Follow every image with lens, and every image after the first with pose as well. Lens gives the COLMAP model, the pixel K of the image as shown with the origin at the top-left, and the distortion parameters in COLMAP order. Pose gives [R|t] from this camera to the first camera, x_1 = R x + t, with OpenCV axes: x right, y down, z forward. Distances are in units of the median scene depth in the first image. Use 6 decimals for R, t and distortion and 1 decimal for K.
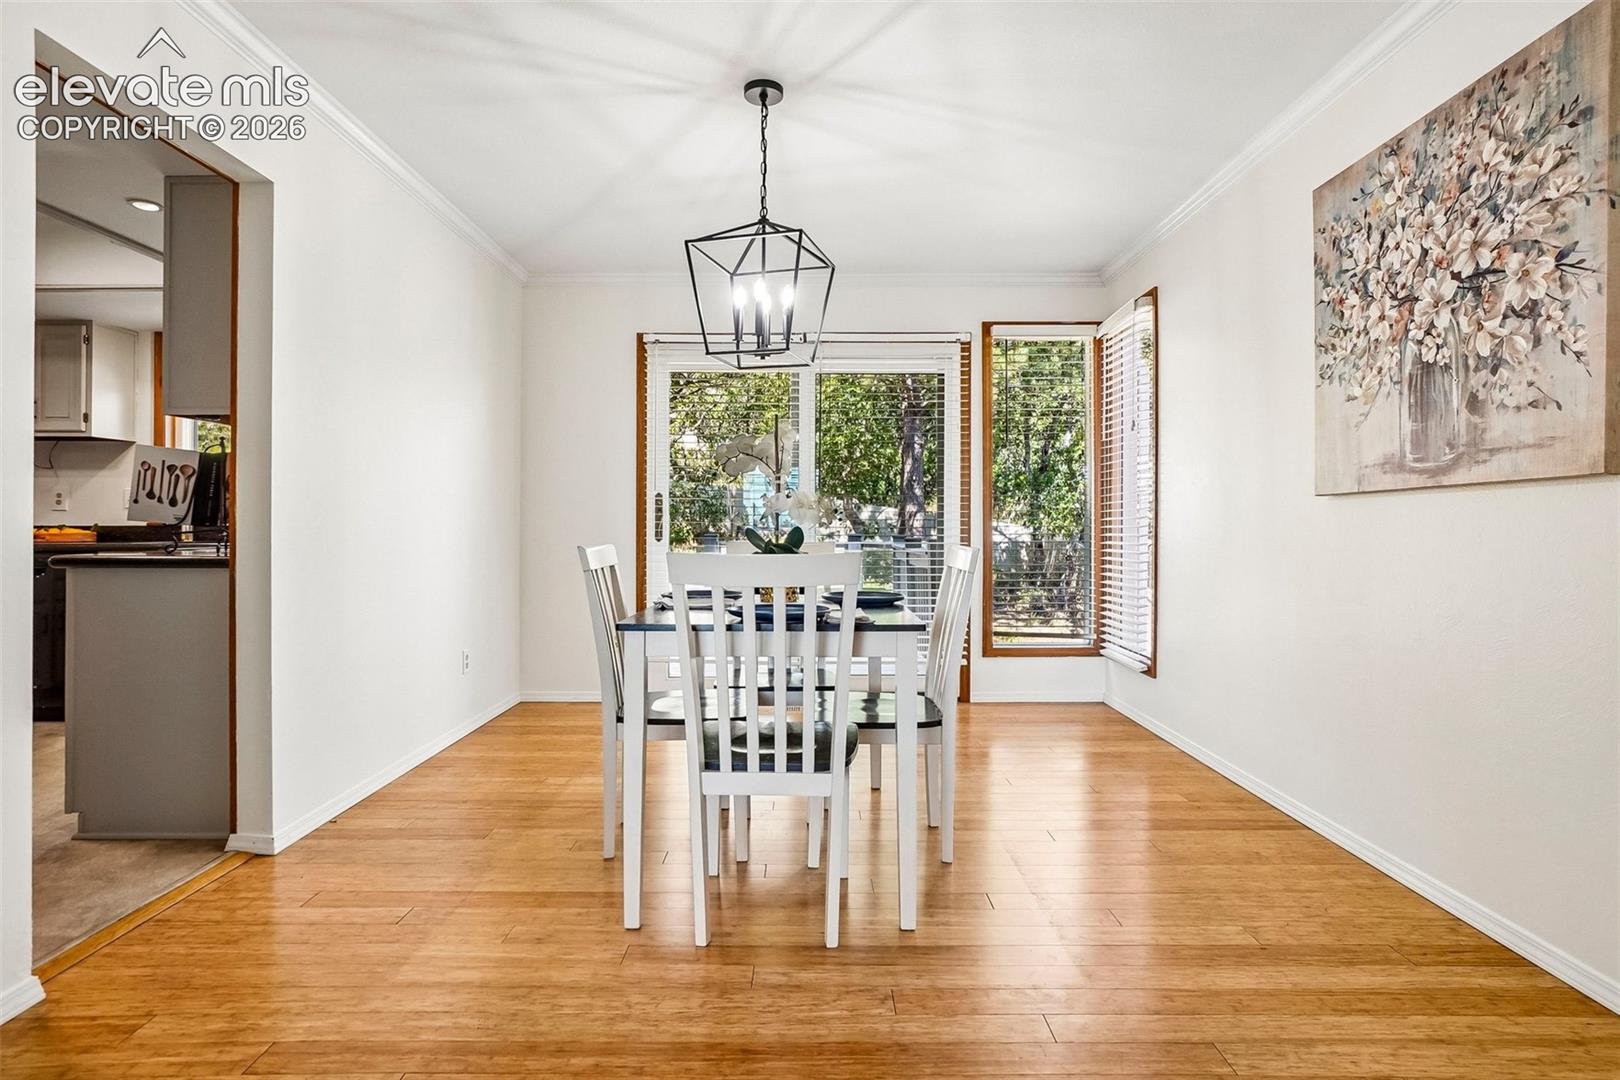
lens RADIAL K [[820.7, 0, 809.1], [0, 820.7, 530.1], [0, 0, 1]] dist [-0.013150, 0.001598]
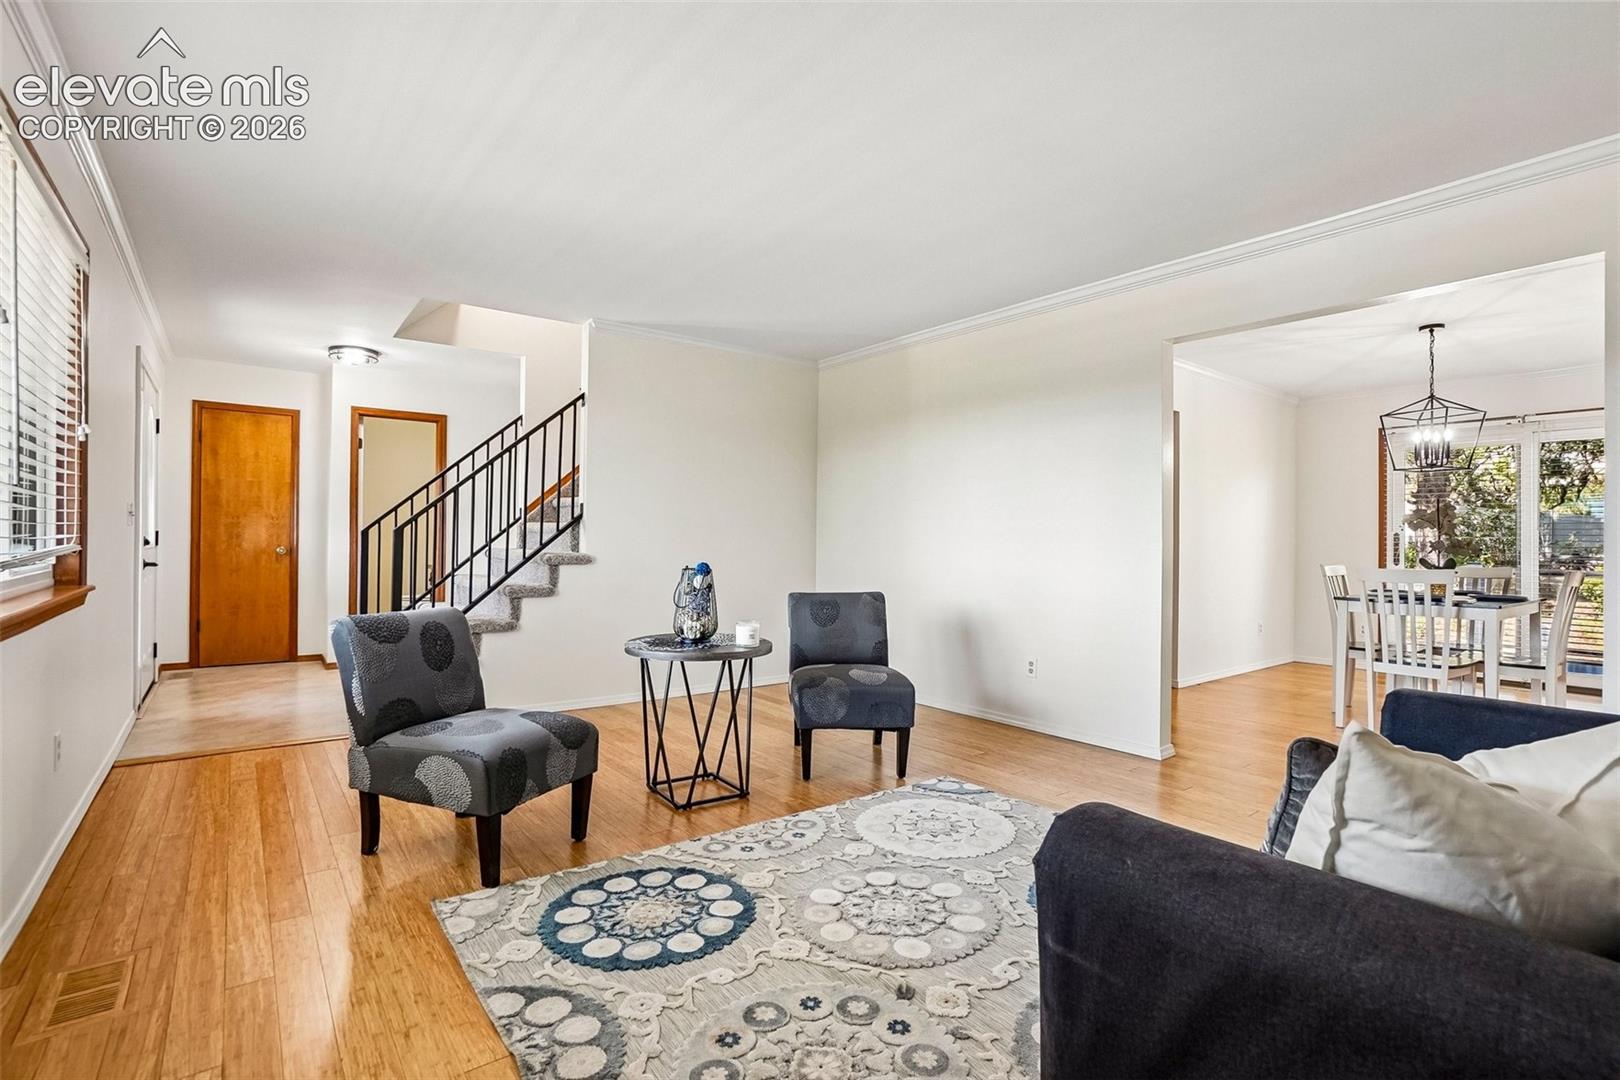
lens RADIAL K [[768.9, 0, 800.7], [0, 768.9, 536.4], [0, 0, 1]] dist [-0.003463, 0.000027]
pose [[0.604124, -0.002939, -0.796885, 0.478209], [-0.013074, 0.999822, -0.013599, -0.008944], [0.796783, 0.018634, 0.603978, -1.239801]]
